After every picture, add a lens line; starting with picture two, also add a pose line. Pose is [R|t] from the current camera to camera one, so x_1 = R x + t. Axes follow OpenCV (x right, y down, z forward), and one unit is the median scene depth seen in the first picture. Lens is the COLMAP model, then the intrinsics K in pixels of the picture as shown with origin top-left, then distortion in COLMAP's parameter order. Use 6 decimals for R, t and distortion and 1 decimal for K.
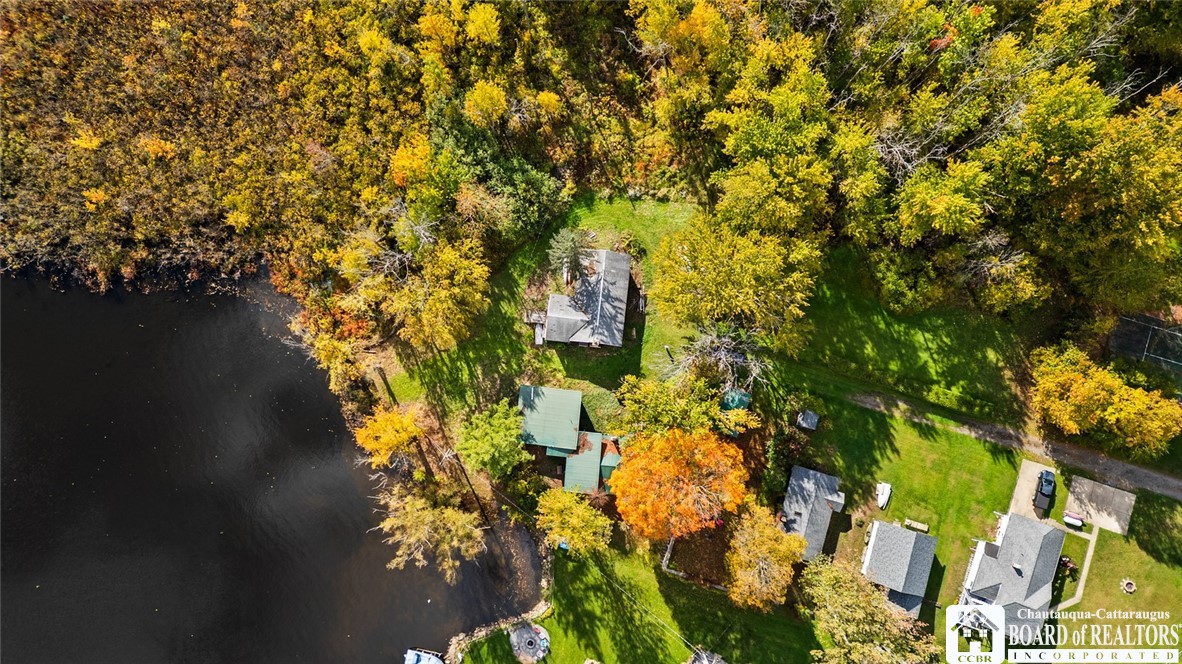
lens RADIAL K [[860.4, 0, 591.0], [0, 860.4, 332.0], [0, 0, 1]] dist [0.074143, -0.000383]
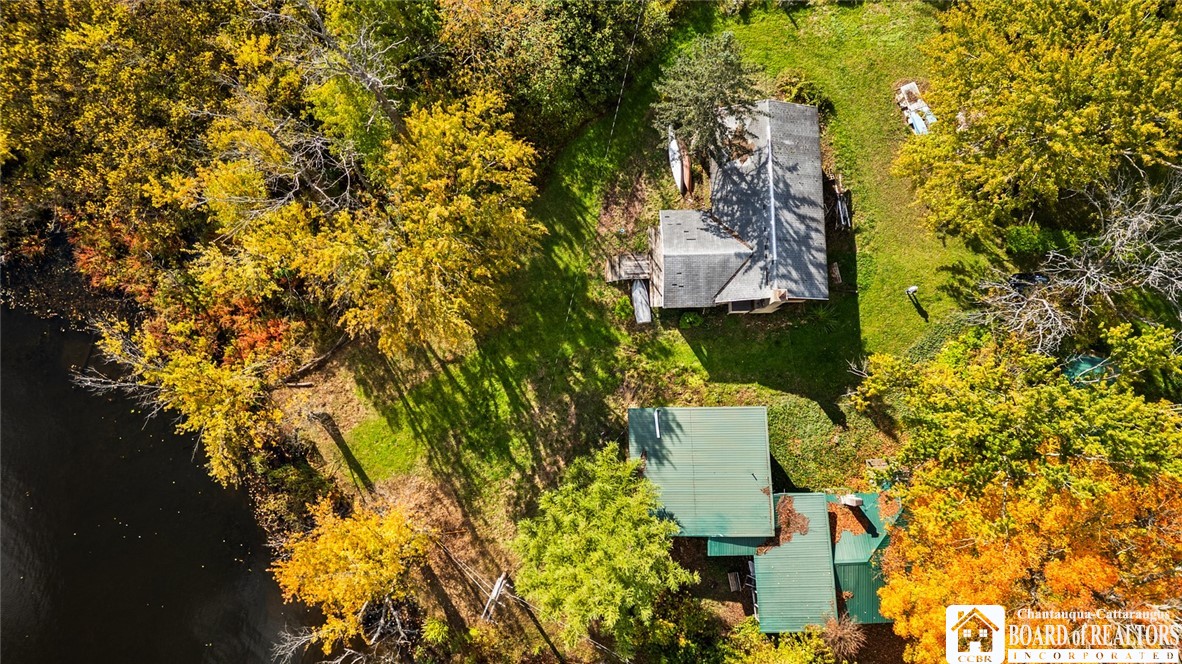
lens RADIAL K [[849.6, 0, 575.3], [0, 849.6, 331.2], [0, 0, 1]] dist [0.076007, -0.001321]
pose [[0.990987, -0.133828, 0.005834, -0.103420], [0.133948, 0.990444, -0.032854, 0.030118], [-0.001382, 0.033340, 0.999443, 0.525504]]
